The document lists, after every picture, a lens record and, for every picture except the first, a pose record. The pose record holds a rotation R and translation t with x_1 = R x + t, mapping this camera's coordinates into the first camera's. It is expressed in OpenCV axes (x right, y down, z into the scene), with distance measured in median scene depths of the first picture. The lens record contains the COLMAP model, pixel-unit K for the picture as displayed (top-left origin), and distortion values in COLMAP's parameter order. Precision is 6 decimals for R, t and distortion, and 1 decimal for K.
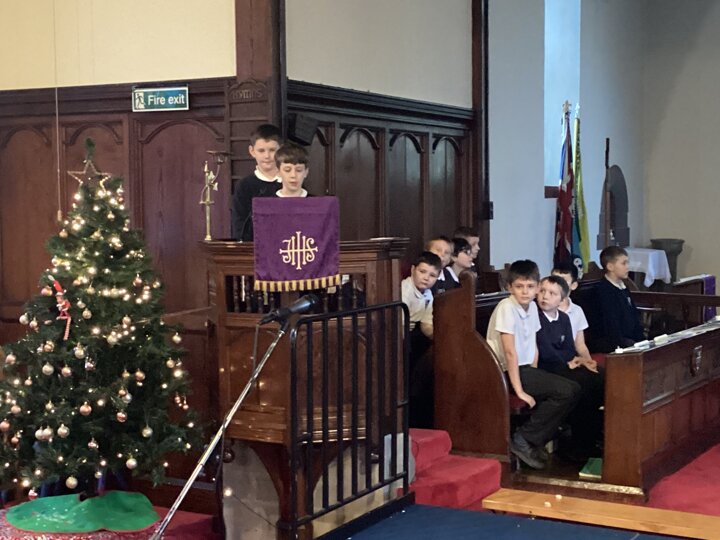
lens RADIAL K [[1197.0, 0, 360.0], [0, 1197.0, 270.0], [0, 0, 1]] dist [0.051538, 0.267489]
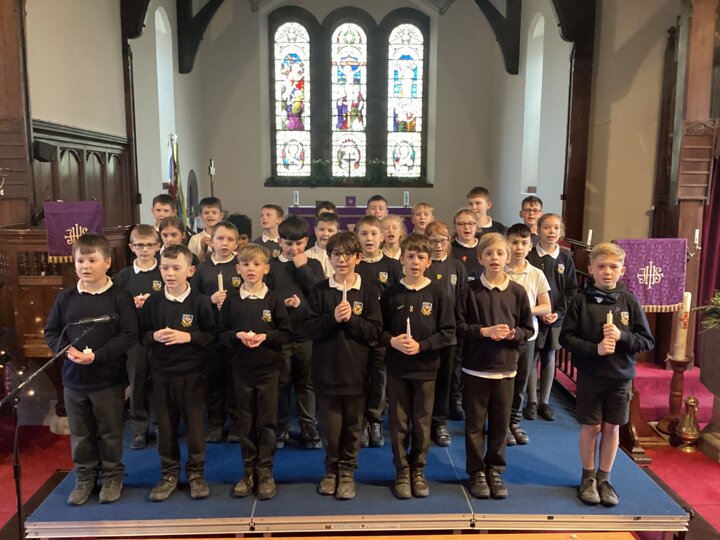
lens RADIAL K [[648.7, 0, 360.0], [0, 648.7, 270.0], [0, 0, 1]] dist [0.115971, -0.194062]
pose [[0.858080, -0.057574, 0.510278, -0.158314], [0.016471, 0.996269, 0.084710, -0.034572], [-0.513252, -0.064283, 0.855827, 0.057776]]
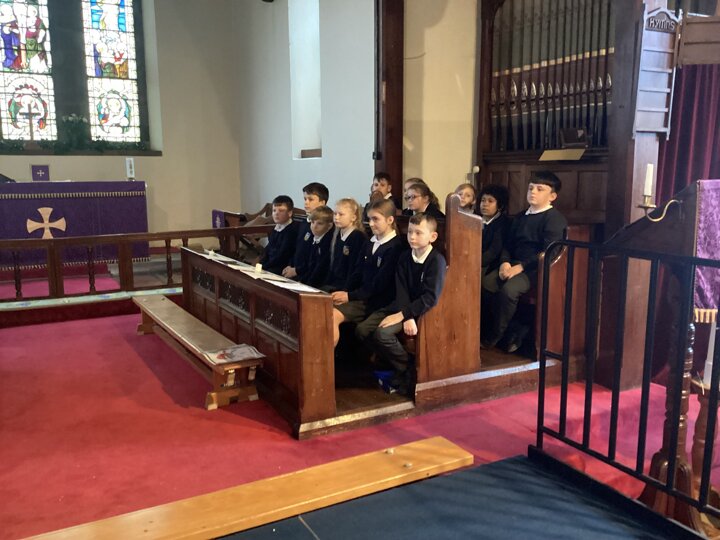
lens RADIAL K [[650.9, 0, 360.0], [0, 650.9, 270.0], [0, 0, 1]] dist [0.078724, -0.118946]
pose [[0.537438, -0.122681, 0.834332, 0.058522], [0.049402, 0.992243, 0.114078, -0.002404], [-0.841855, -0.020092, 0.539330, 0.524455]]
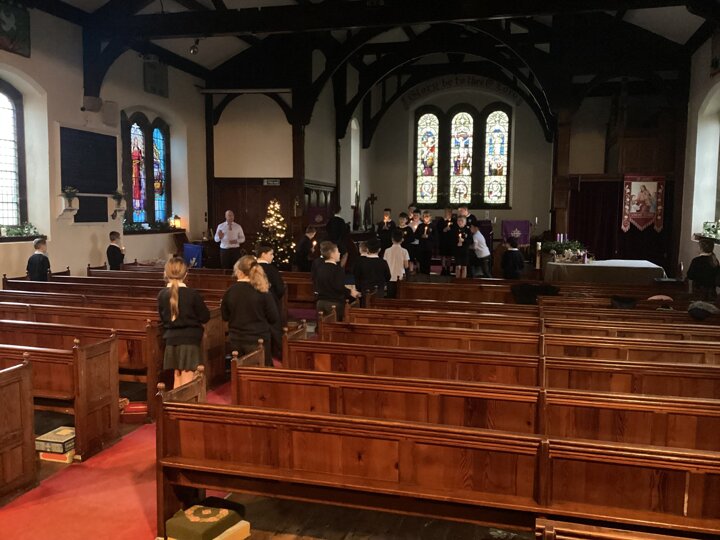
lens RADIAL K [[648.7, 0, 360.0], [0, 648.7, 270.0], [0, 0, 1]] dist [0.115971, -0.194062]
pose [[0.968377, -0.005308, 0.249434, -0.492960], [-0.002371, 0.999533, 0.030473, 0.099672], [-0.249480, -0.030101, 0.967912, -1.400368]]
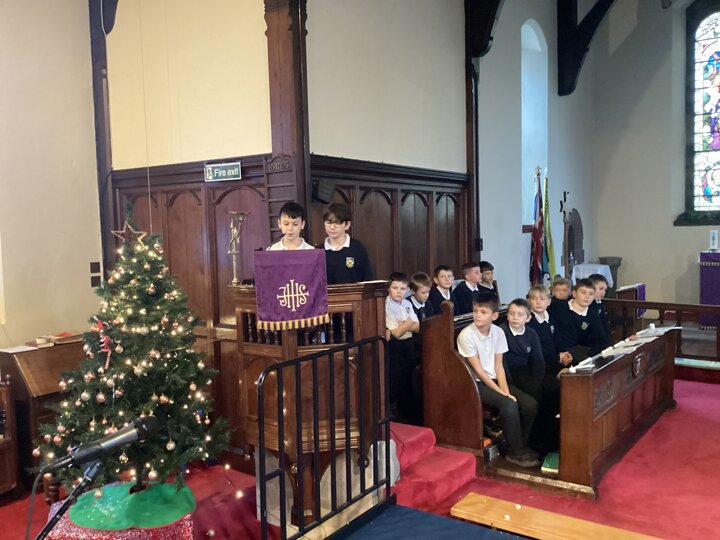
lens RADIAL K [[645.7, 0, 360.0], [0, 645.7, 270.0], [0, 0, 1]] dist [0.115624, -0.182355]
pose [[0.993553, -0.009036, -0.113009, 0.080254], [0.010074, 0.999912, 0.008614, -0.041538], [0.112921, -0.009697, 0.993557, 0.329997]]
